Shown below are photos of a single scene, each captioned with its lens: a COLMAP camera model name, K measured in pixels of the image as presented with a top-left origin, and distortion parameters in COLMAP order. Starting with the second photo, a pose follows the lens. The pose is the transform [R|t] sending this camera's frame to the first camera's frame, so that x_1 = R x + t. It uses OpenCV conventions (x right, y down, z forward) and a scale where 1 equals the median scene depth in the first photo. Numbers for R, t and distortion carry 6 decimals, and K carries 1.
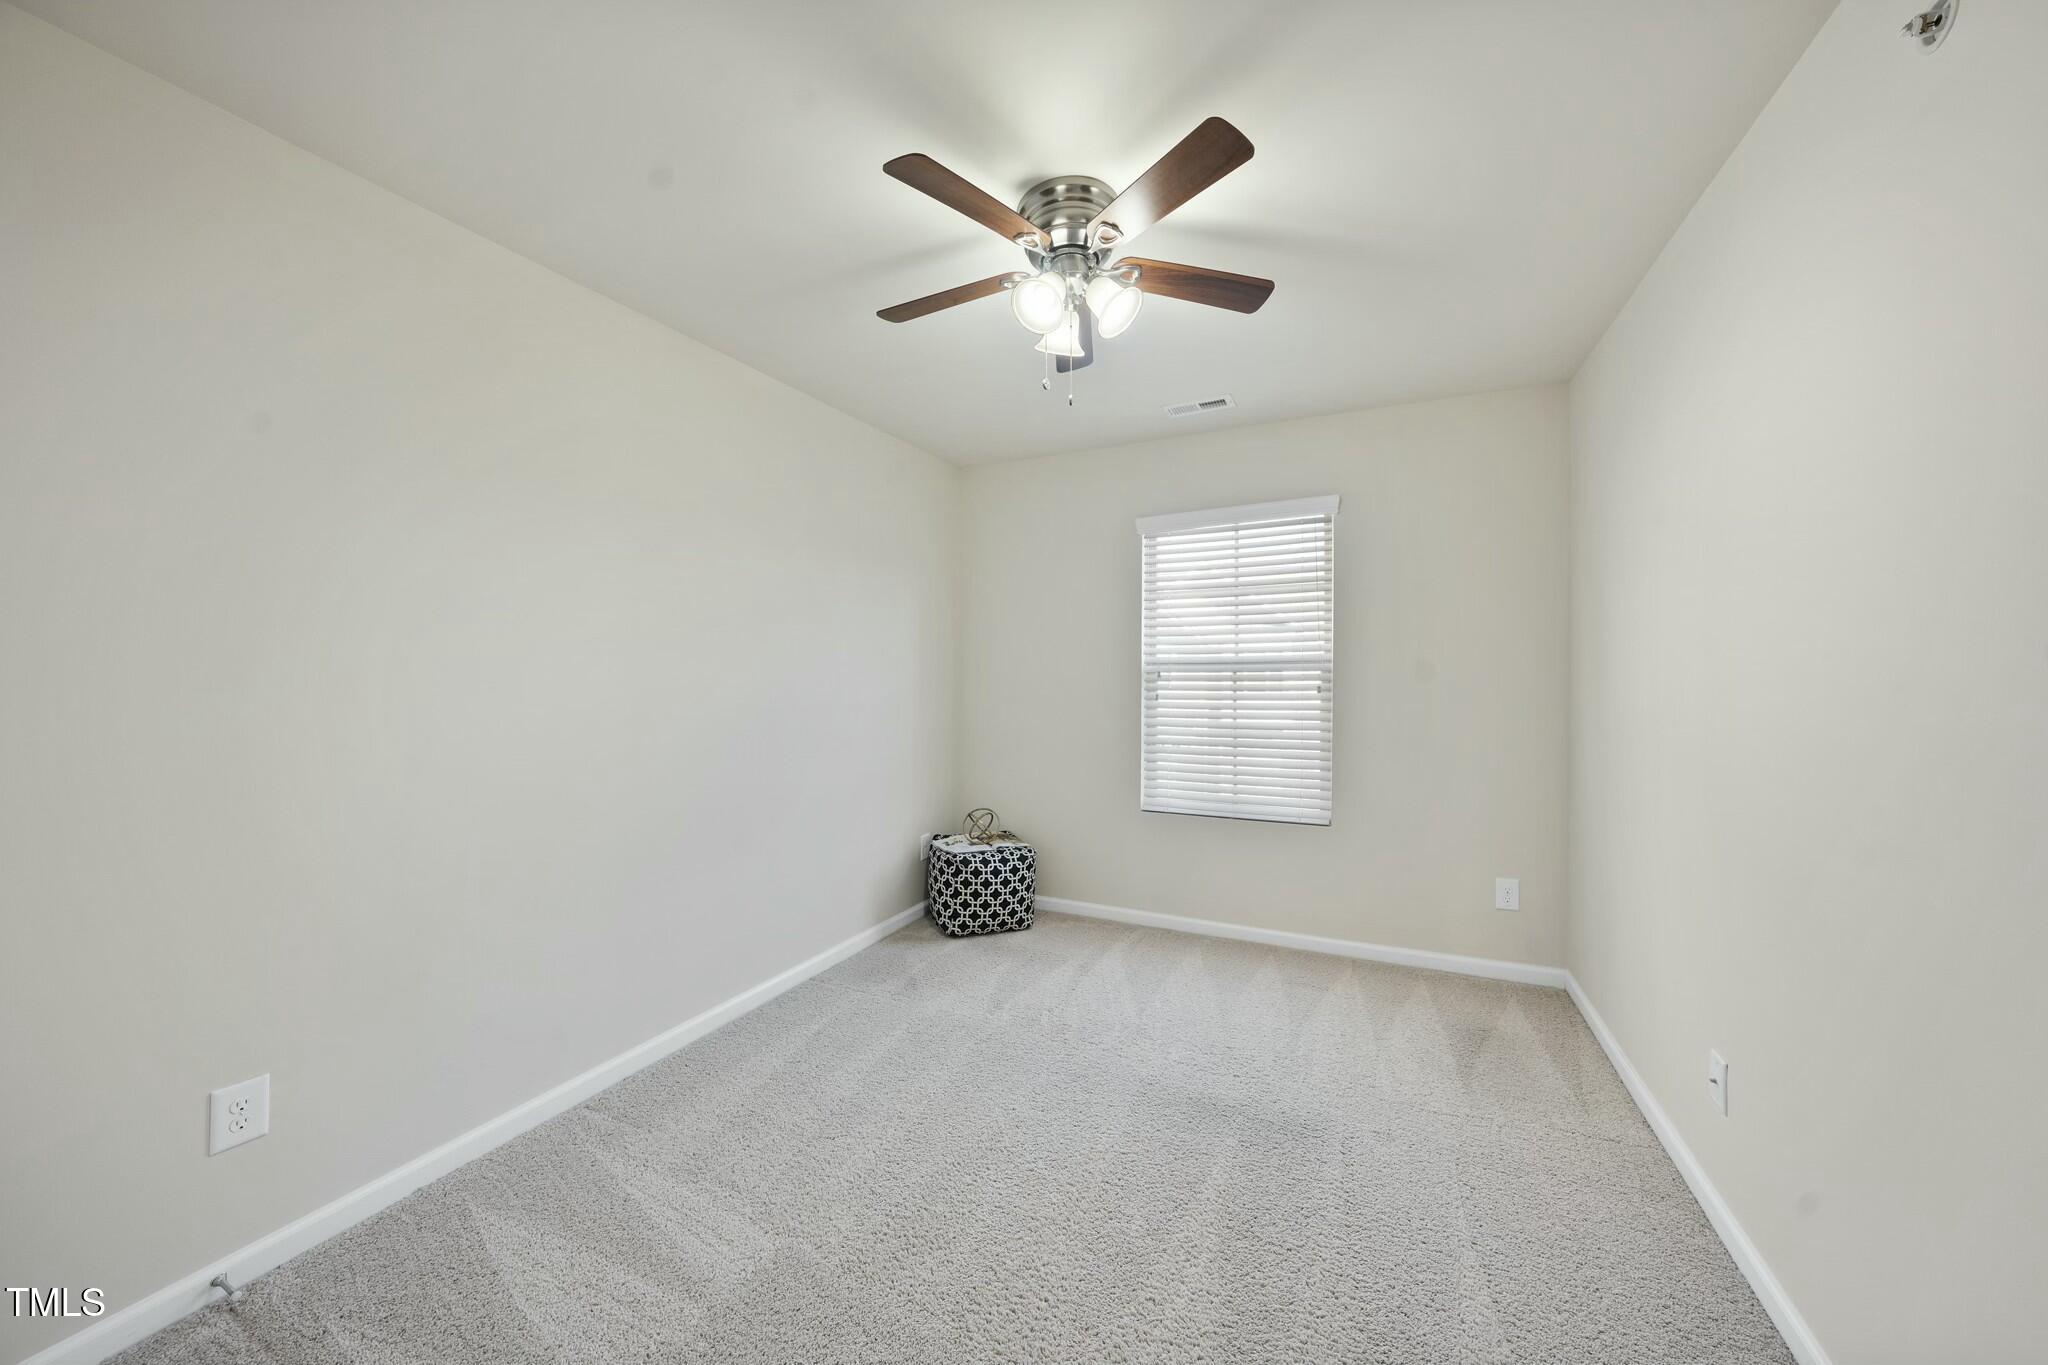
lens RADIAL K [[709.7, 0, 1025.4], [0, 709.7, 675.7], [0, 0, 1]] dist [-0.024902, 0.005024]
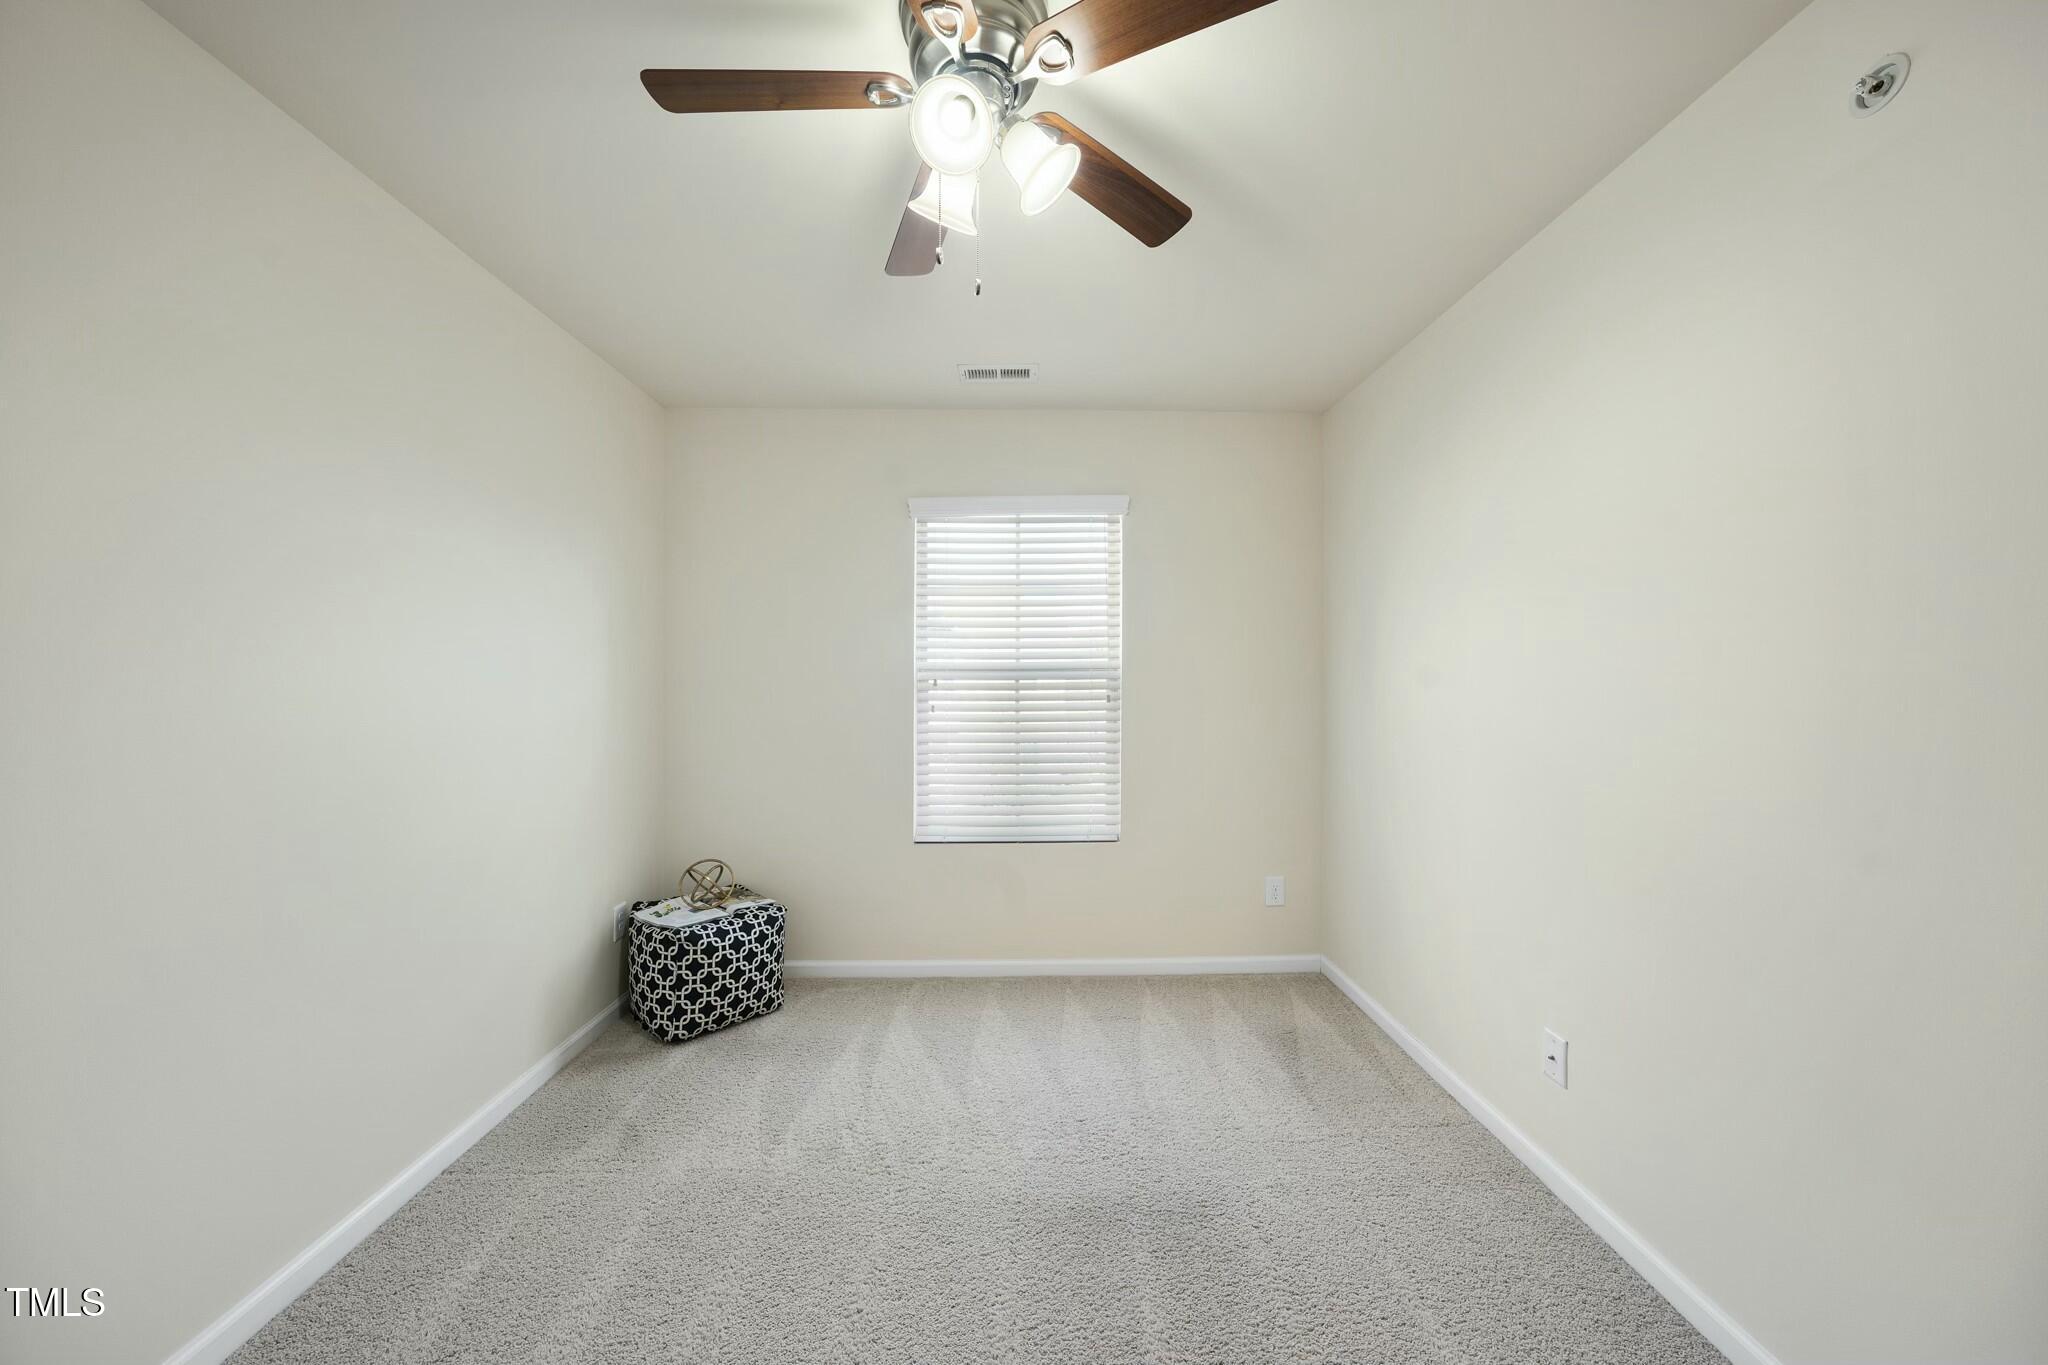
lens RADIAL K [[709.7, 0, 1027.3], [0, 709.7, 686.2], [0, 0, 1]] dist [-0.024902, 0.005024]
pose [[0.885509, -0.002873, 0.464614, -0.116175], [-0.002097, 0.999946, 0.010180, -0.006561], [-0.464618, -0.009989, 0.885455, 0.195311]]
